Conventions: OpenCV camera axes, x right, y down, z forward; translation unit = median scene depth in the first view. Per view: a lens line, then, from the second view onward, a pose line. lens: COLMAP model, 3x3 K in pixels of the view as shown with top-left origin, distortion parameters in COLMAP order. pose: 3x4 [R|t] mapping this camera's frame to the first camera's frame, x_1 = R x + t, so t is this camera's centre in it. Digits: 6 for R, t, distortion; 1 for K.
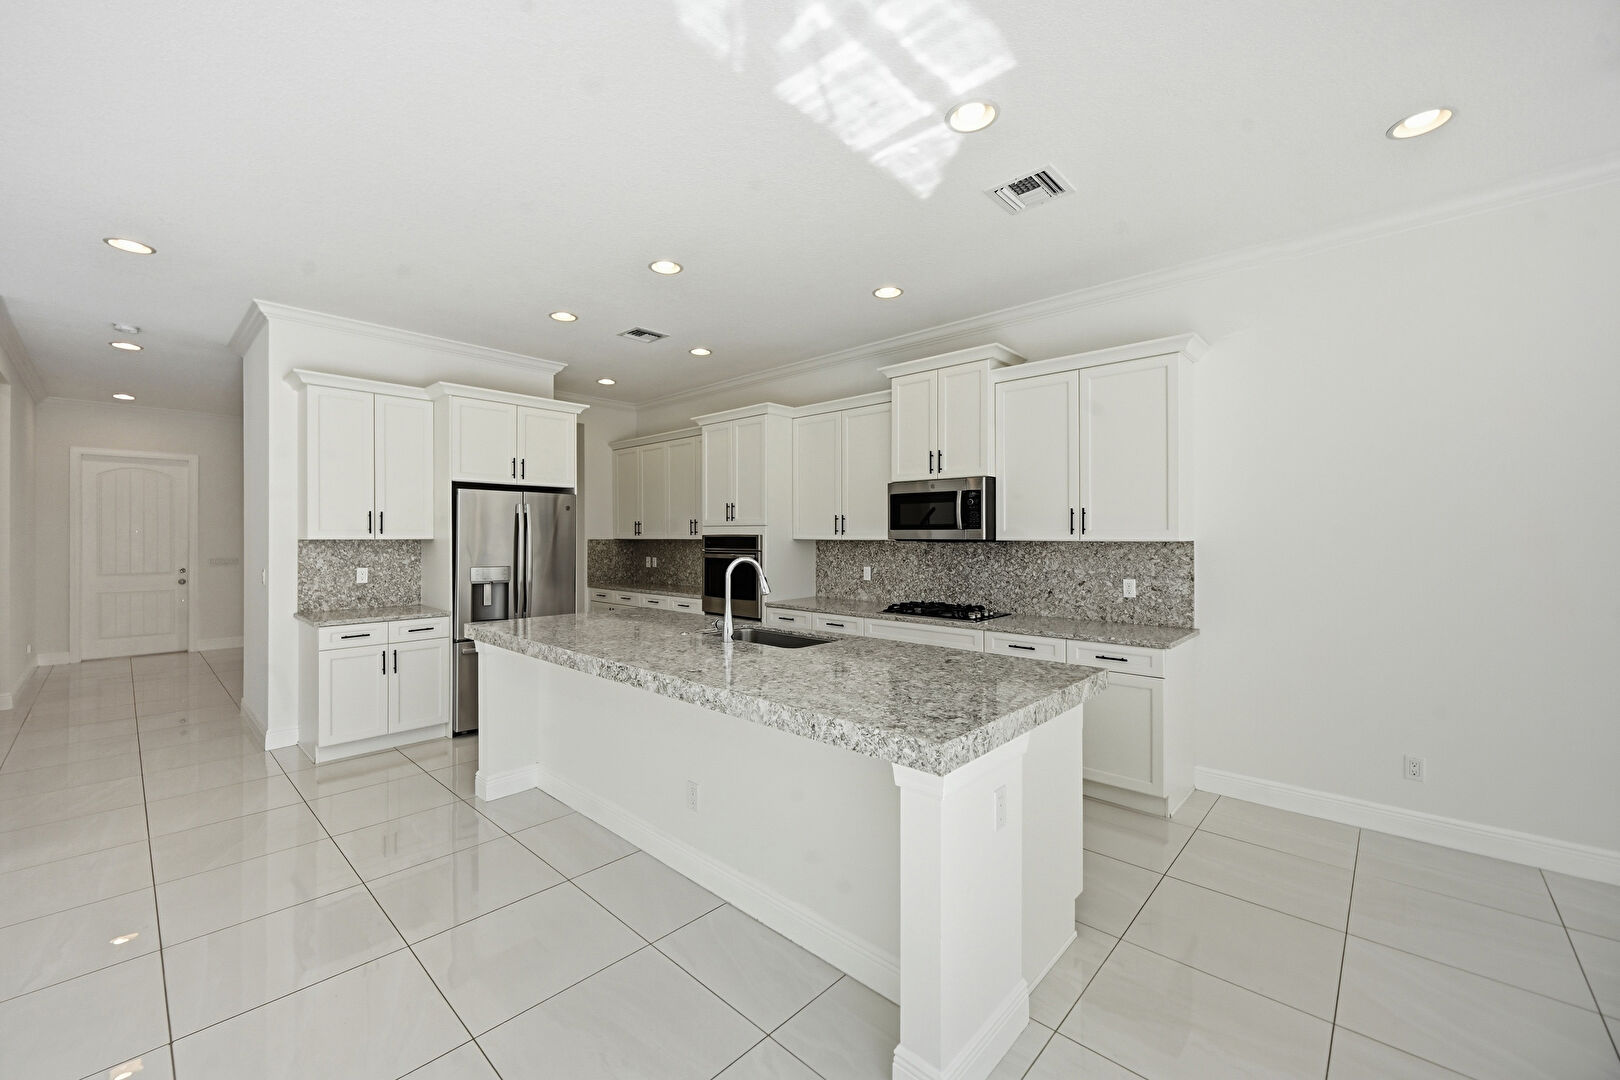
lens RADIAL K [[645.0, 0, 793.1], [0, 645.0, 537.8], [0, 0, 1]] dist [-0.001050, -0.000468]
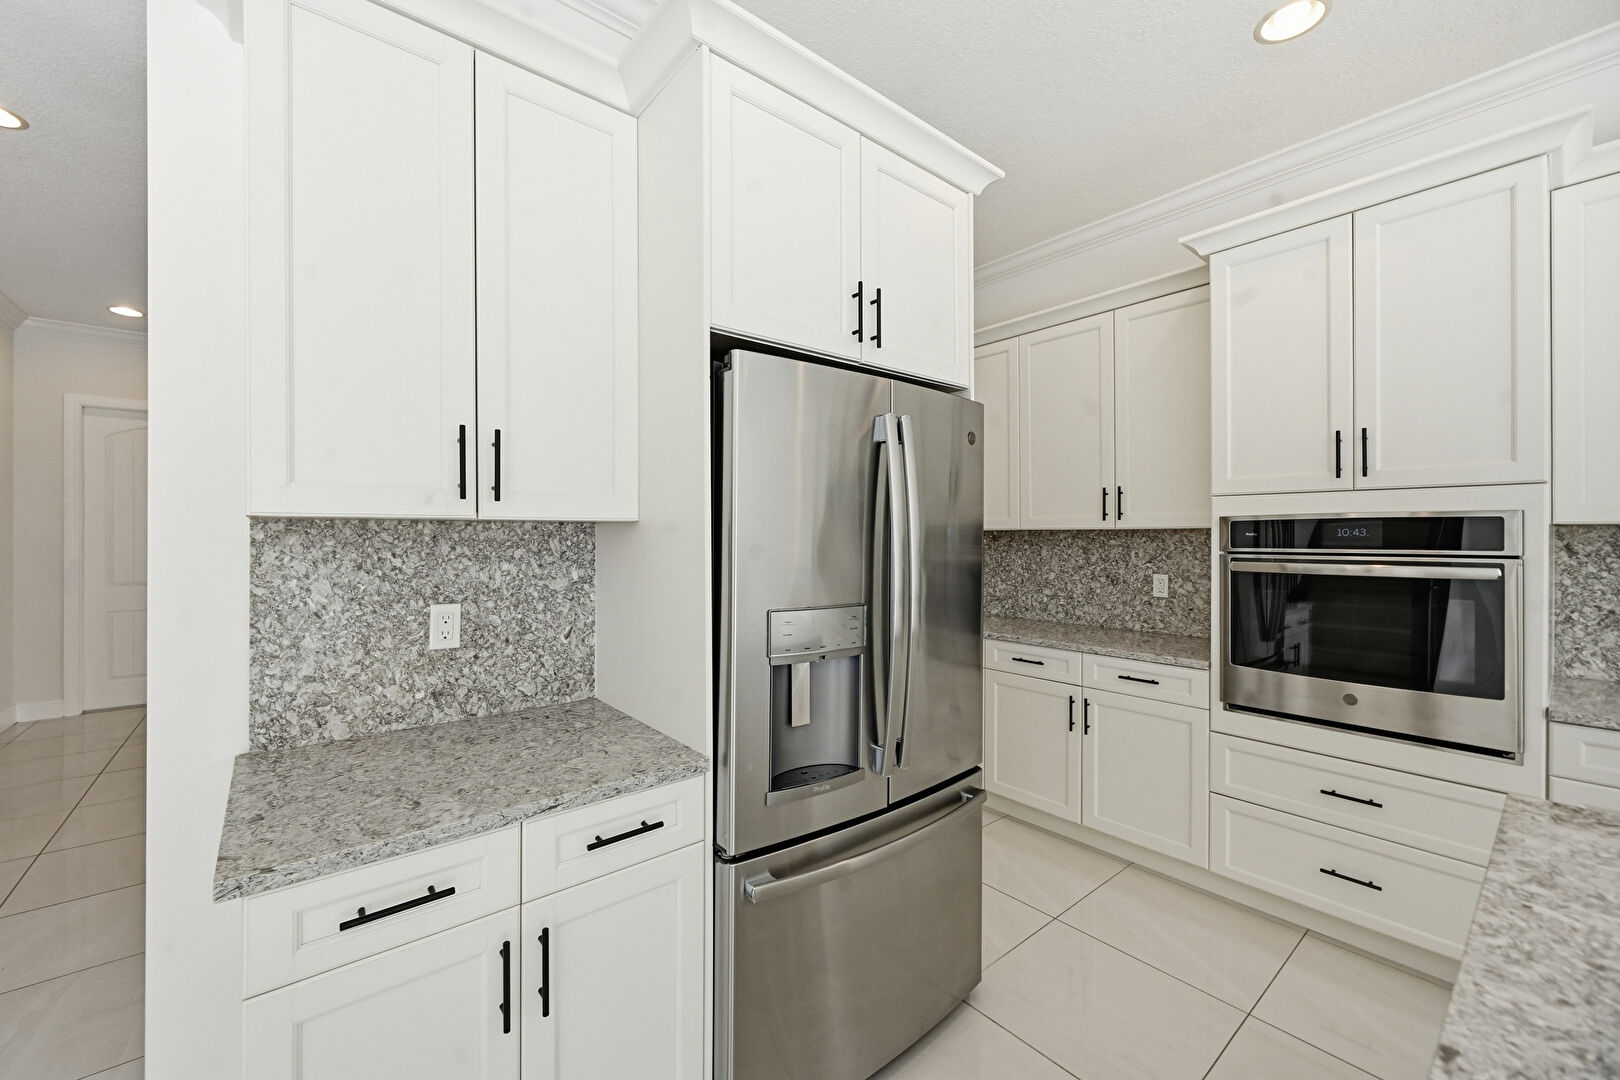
lens RADIAL K [[645.0, 0, 793.1], [0, 645.0, 537.8], [0, 0, 1]] dist [-0.001050, -0.000468]
pose [[0.990632, 0.001747, -0.136549, -0.447720], [-0.001468, 0.999997, 0.002144, 0.010335], [0.136552, -0.001924, 0.990631, 0.700903]]
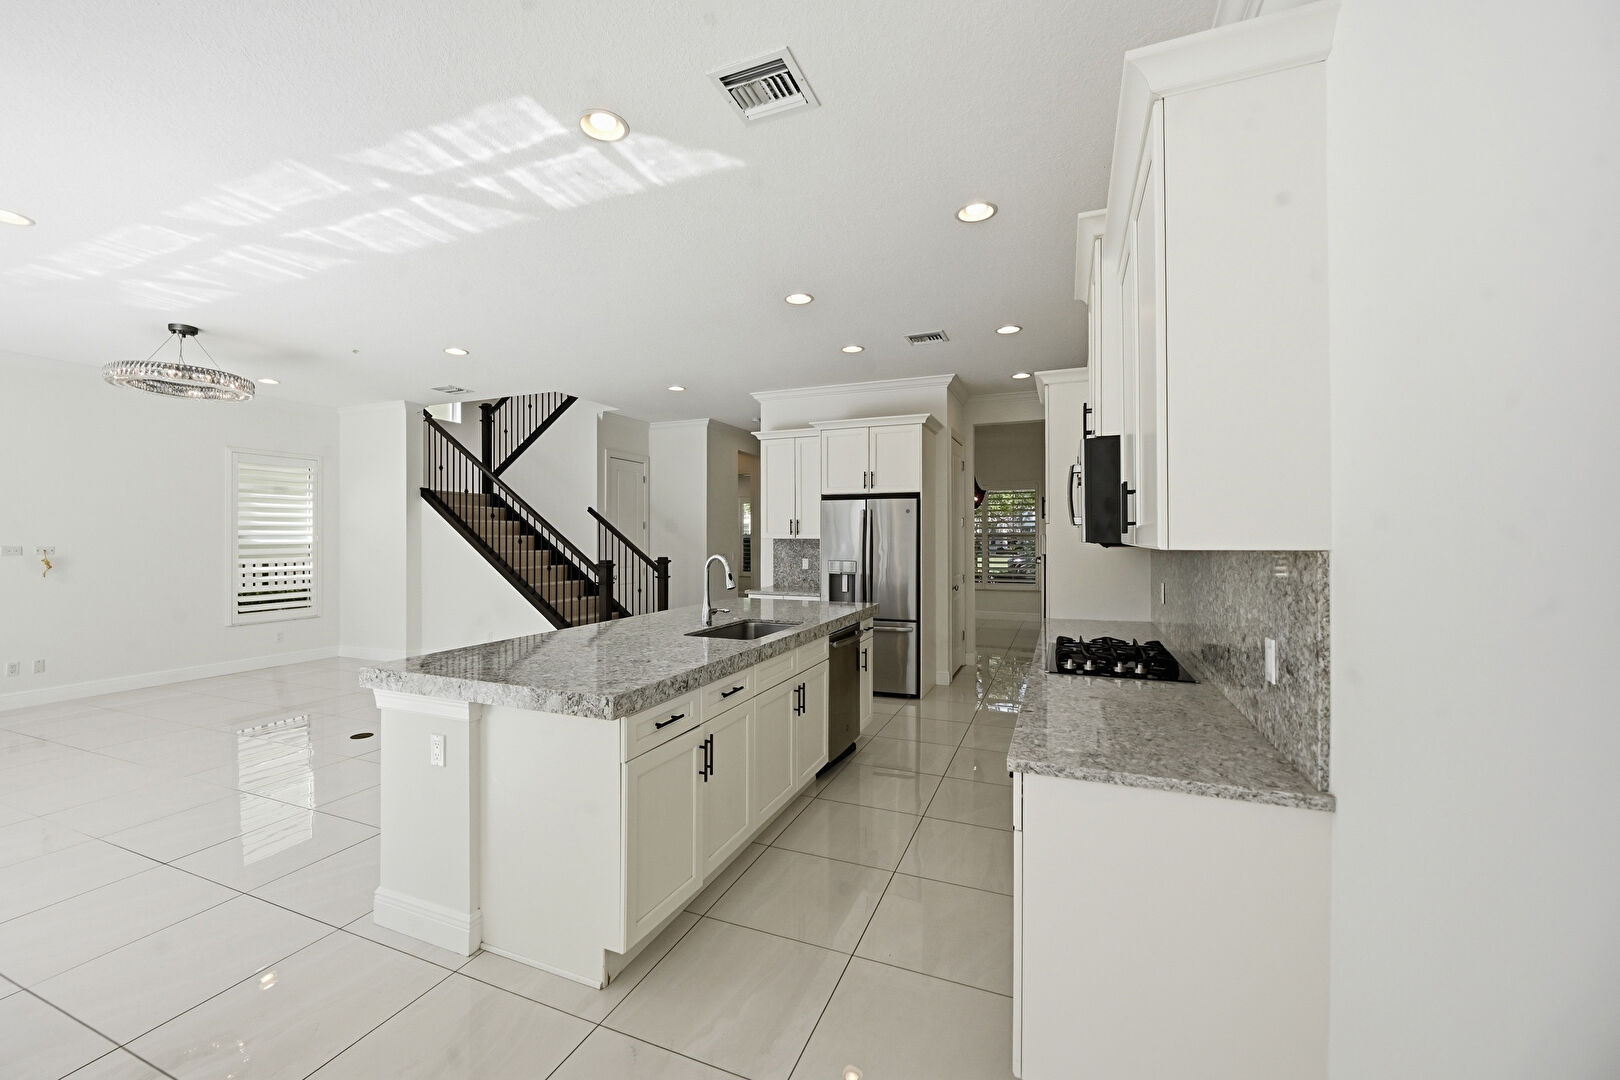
lens RADIAL K [[645.0, 0, 793.1], [0, 645.0, 537.8], [0, 0, 1]] dist [-0.001050, -0.000468]
pose [[0.349130, 0.001893, -0.937072, 0.693065], [0.000591, 0.999997, 0.002240, -0.003043], [0.937074, -0.001336, 0.349128, 0.481204]]
